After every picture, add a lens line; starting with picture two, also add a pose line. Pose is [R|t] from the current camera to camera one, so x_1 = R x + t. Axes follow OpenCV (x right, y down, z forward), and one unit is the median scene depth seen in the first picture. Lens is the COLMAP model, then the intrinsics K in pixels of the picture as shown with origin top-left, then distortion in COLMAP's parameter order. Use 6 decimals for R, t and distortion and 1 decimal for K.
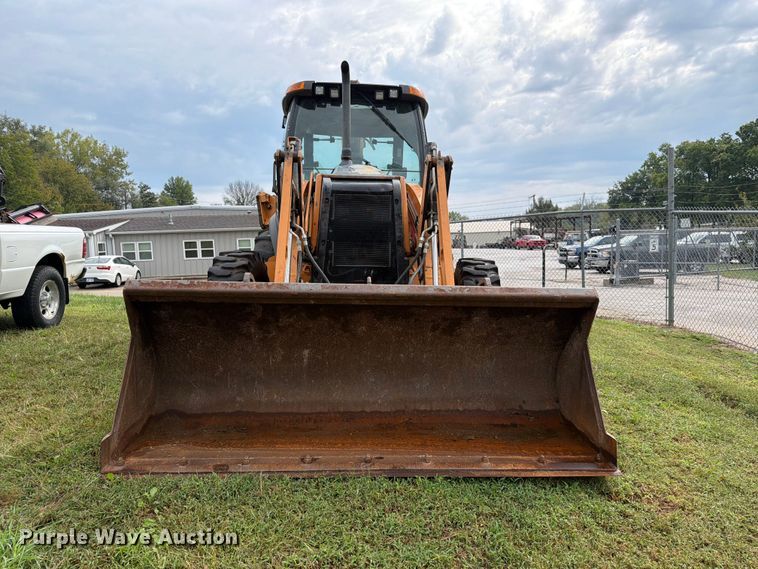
lens RADIAL K [[559.5, 0, 379.0], [0, 559.5, 284.5], [0, 0, 1]] dist [0.040778, -0.050545]
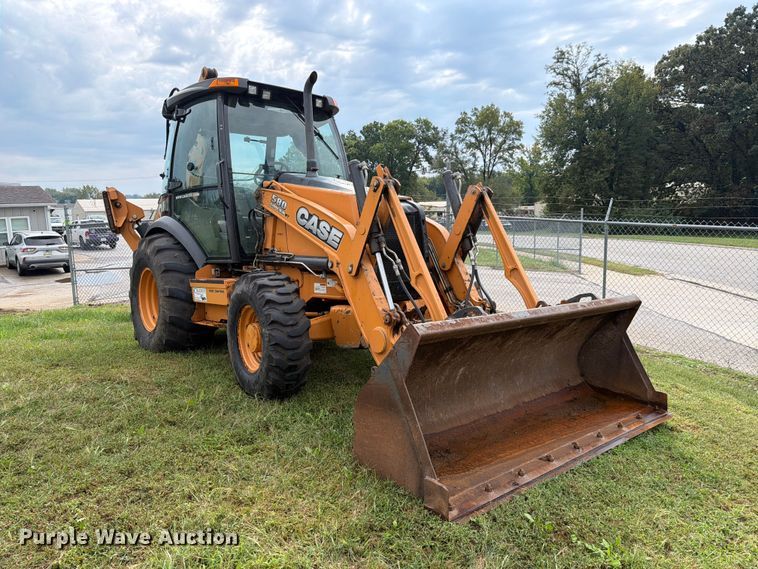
lens RADIAL K [[566.3, 0, 379.0], [0, 566.3, 284.5], [0, 0, 1]] dist [-0.030799, -0.000595]
pose [[0.791639, -0.065661, 0.607450, -0.147140], [0.039761, 0.997638, 0.056020, -0.018609], [-0.609693, -0.020195, 0.792380, 0.034561]]
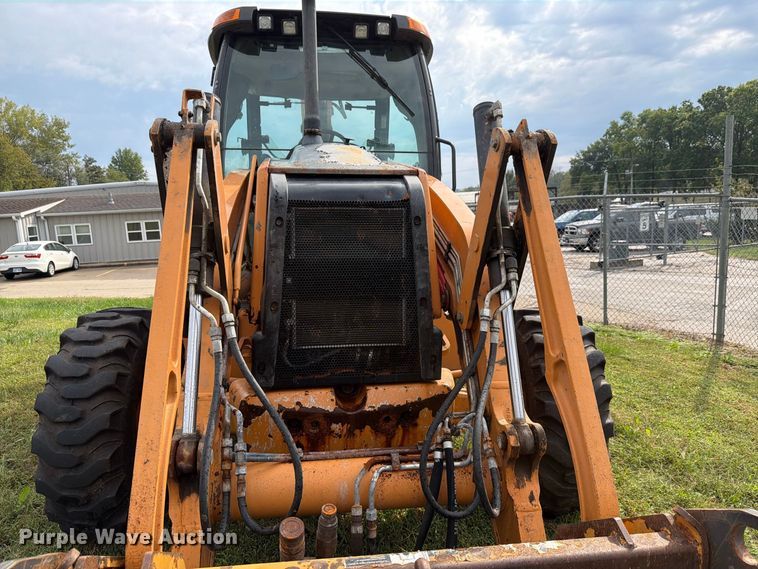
lens RADIAL K [[542.7, 0, 368.6], [0, 542.7, 285.5], [0, 0, 1]] dist [0.002347, -0.000538]
pose [[0.998280, -0.020635, 0.054878, -0.008429], [0.017155, 0.997857, 0.063148, -0.025012], [-0.056064, -0.062098, 0.996494, 0.104151]]
